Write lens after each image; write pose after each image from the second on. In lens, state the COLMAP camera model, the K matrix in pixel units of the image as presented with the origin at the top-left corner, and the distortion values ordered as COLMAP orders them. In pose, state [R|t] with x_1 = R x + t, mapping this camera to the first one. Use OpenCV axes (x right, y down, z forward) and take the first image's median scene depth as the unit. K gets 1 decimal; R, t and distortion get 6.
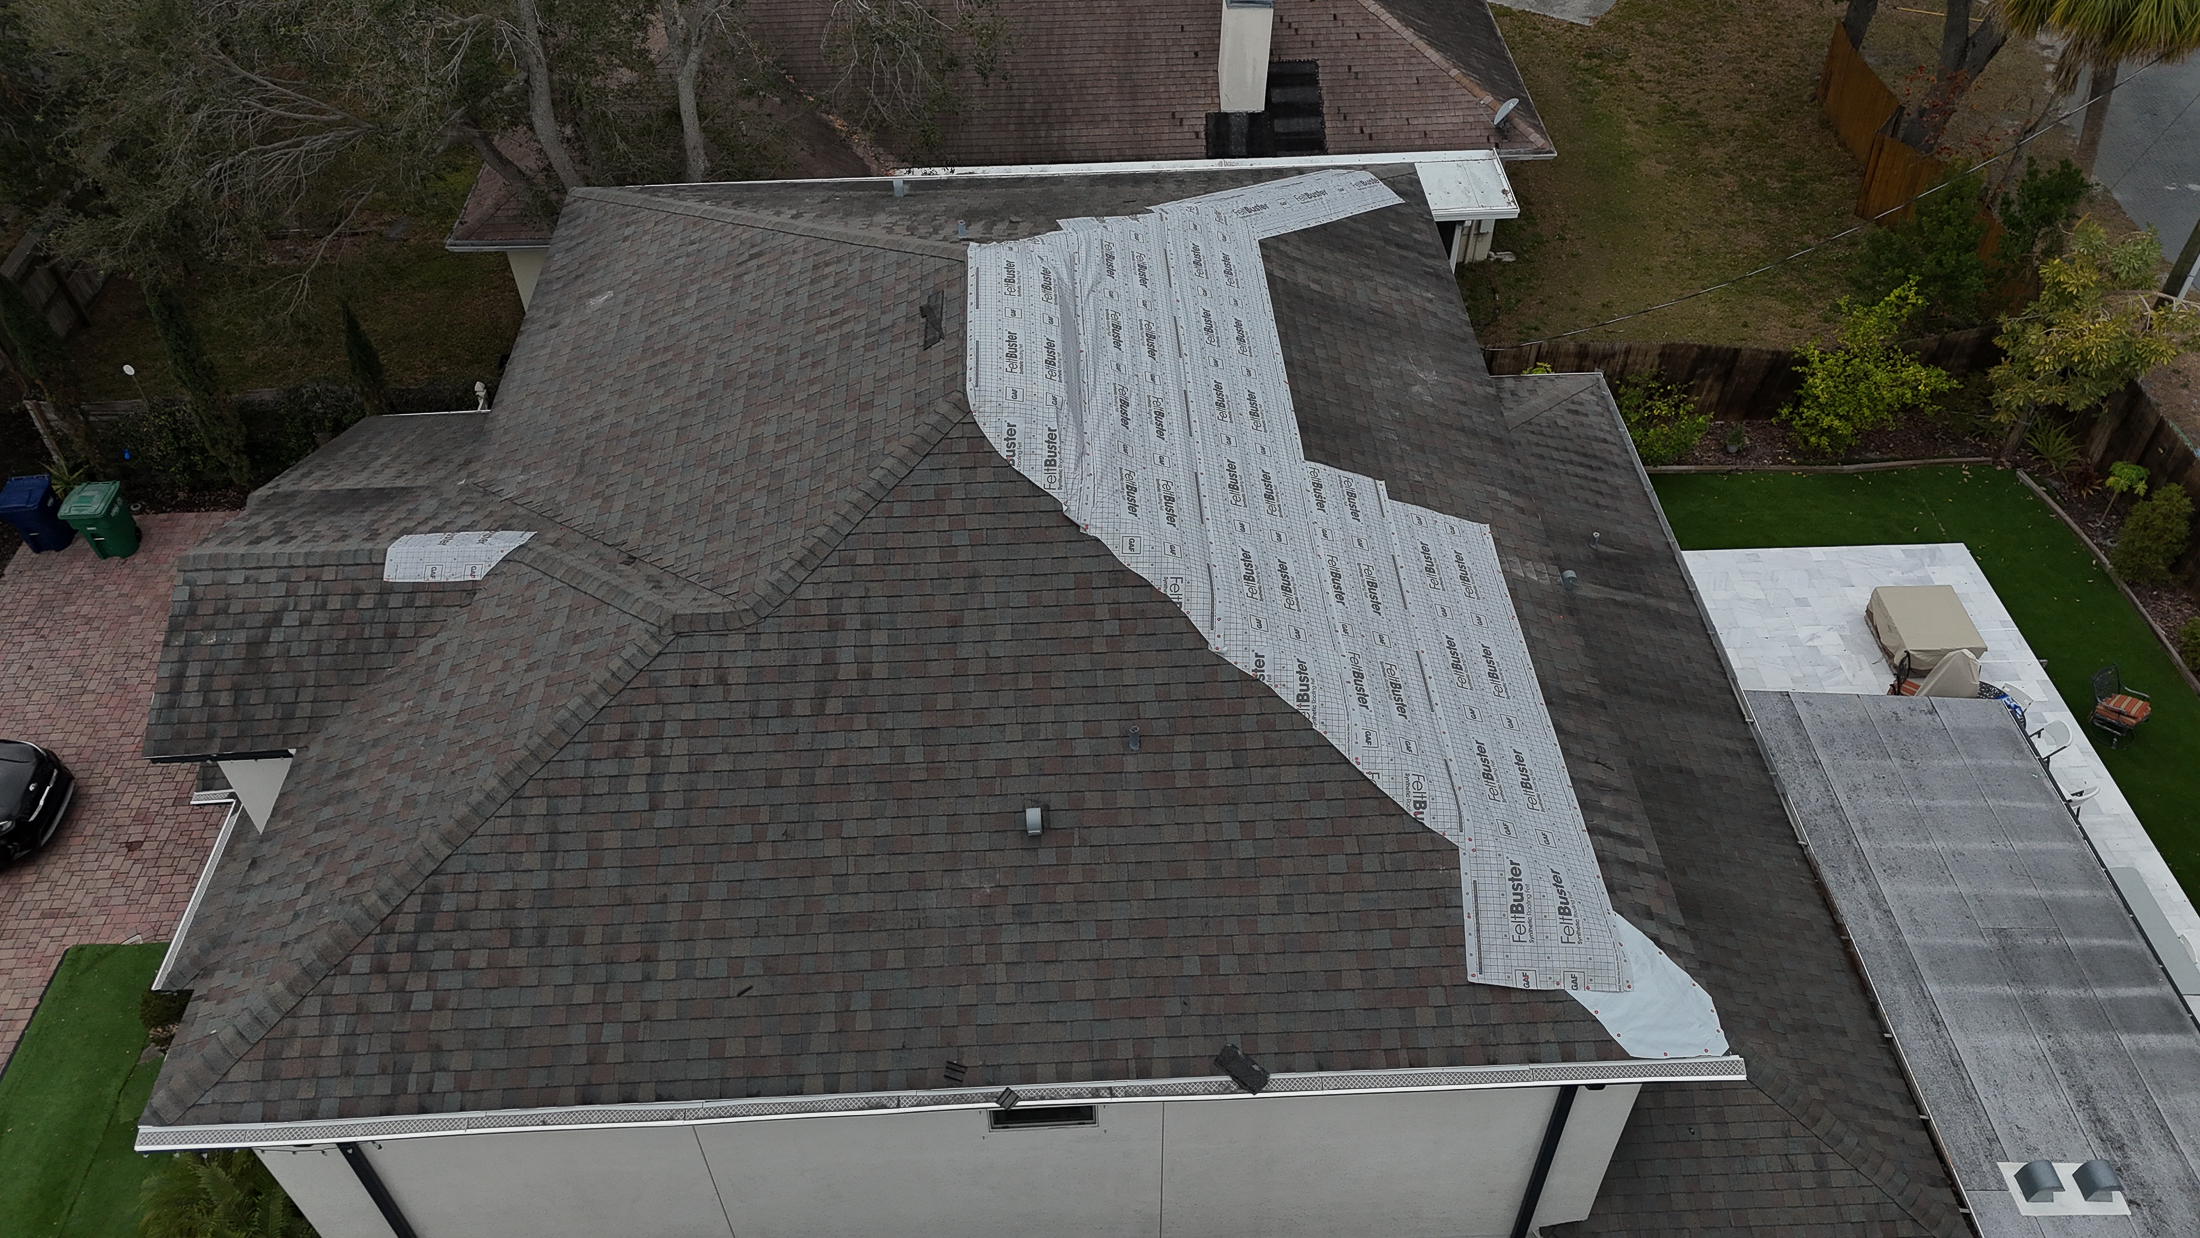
lens RADIAL K [[1620.7, 0, 1100.1], [0, 1620.7, 611.4], [0, 0, 1]] dist [0.086036, -0.093463]
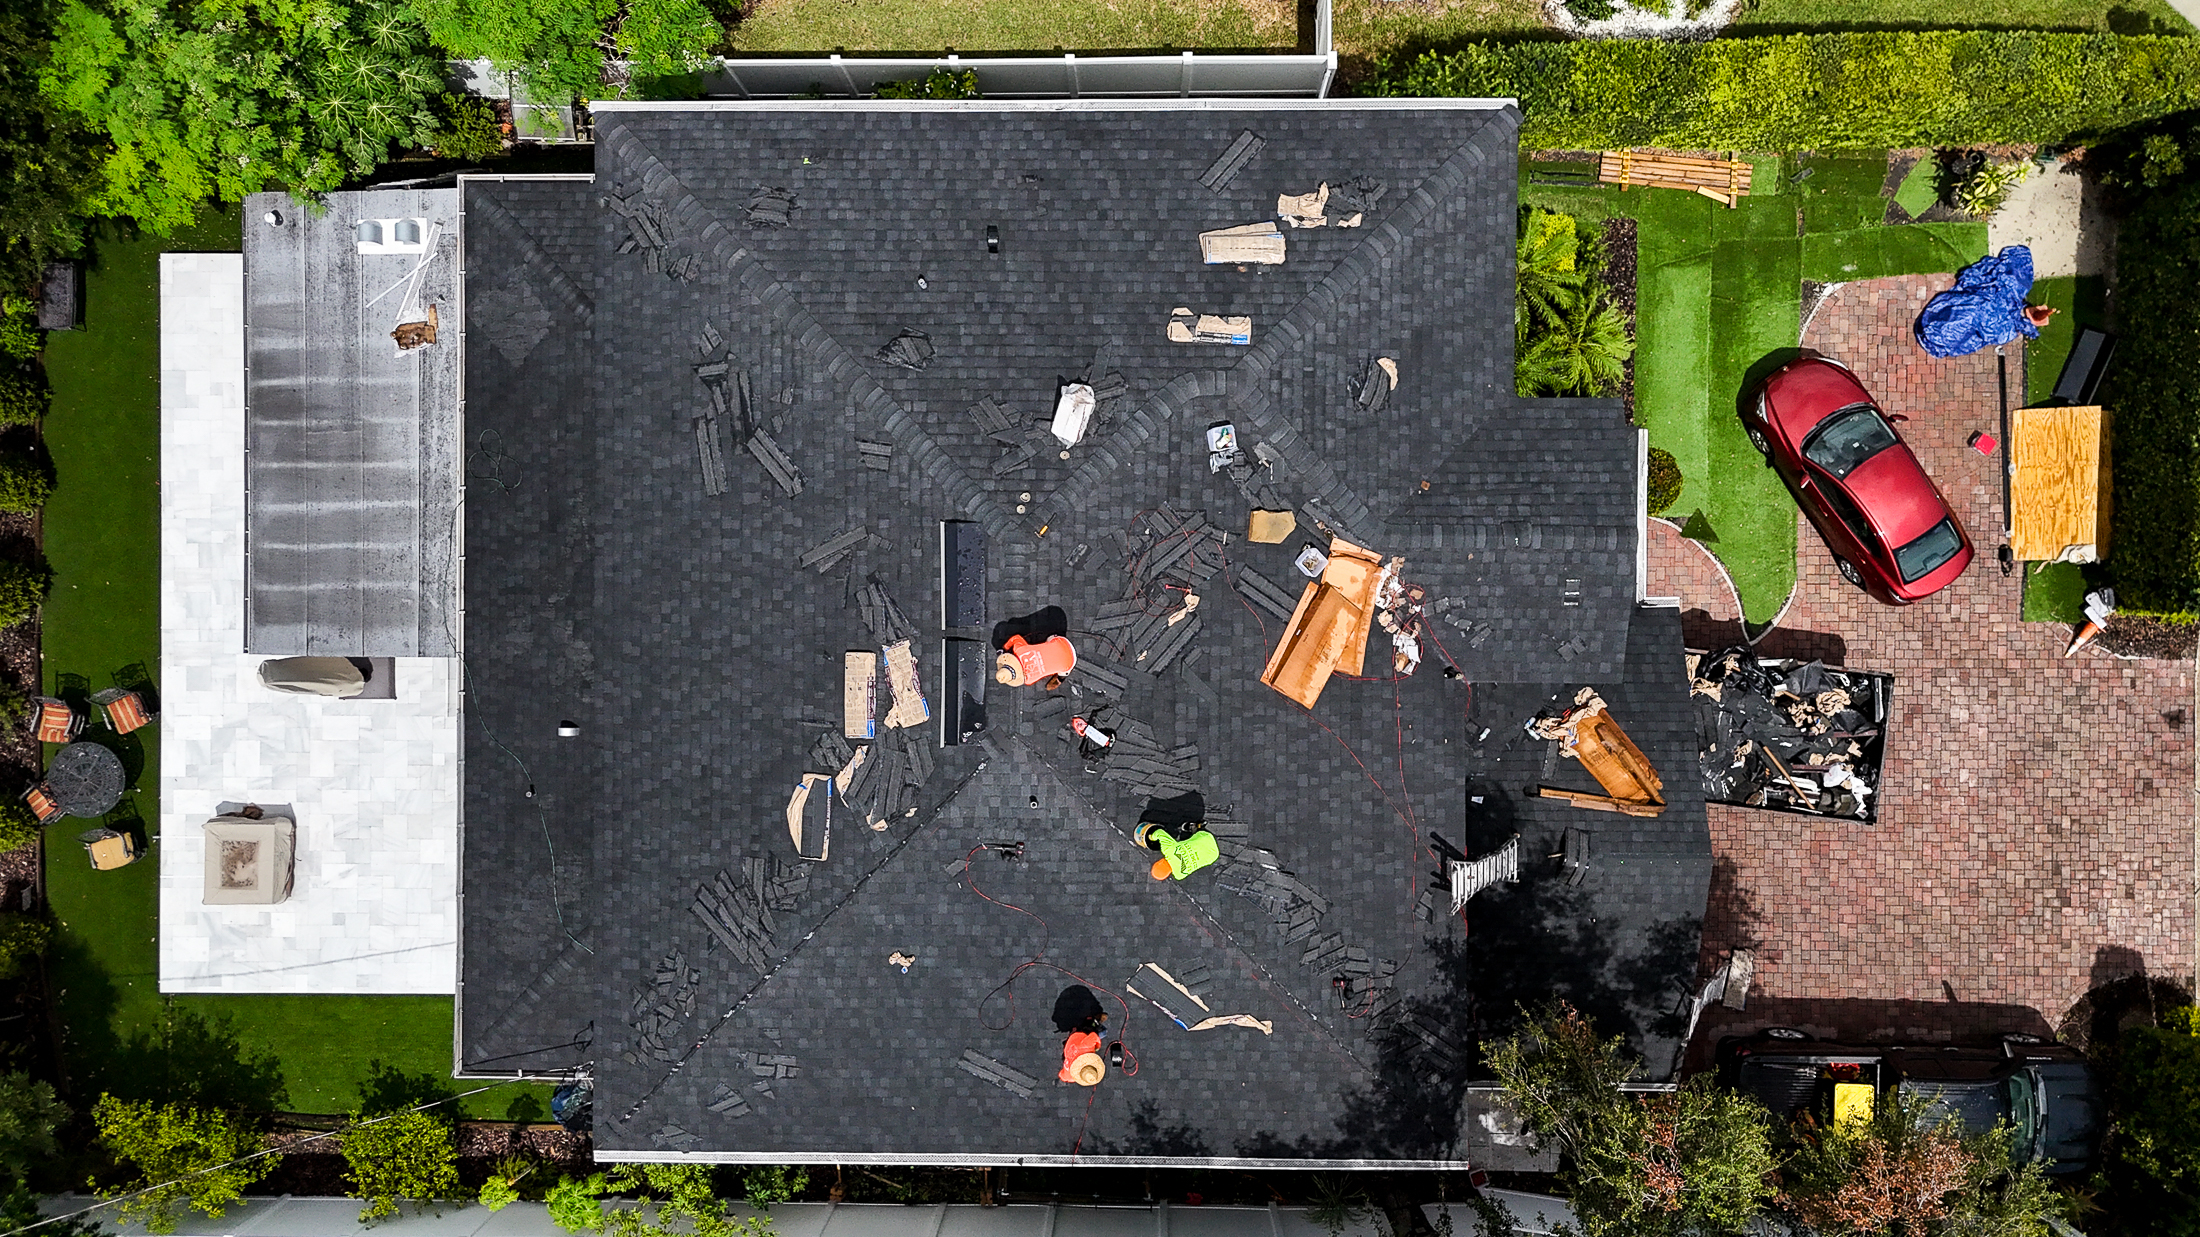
lens RADIAL K [[1620.7, 0, 1100.1], [0, 1620.7, 610.9], [0, 0, 1]] dist [0.086036, -0.093463]
pose [[-0.998753, -0.039006, 0.031167, -0.176777], [0.049575, -0.700612, 0.711818, -1.060828], [-0.005929, 0.712475, 0.701672, 0.142418]]
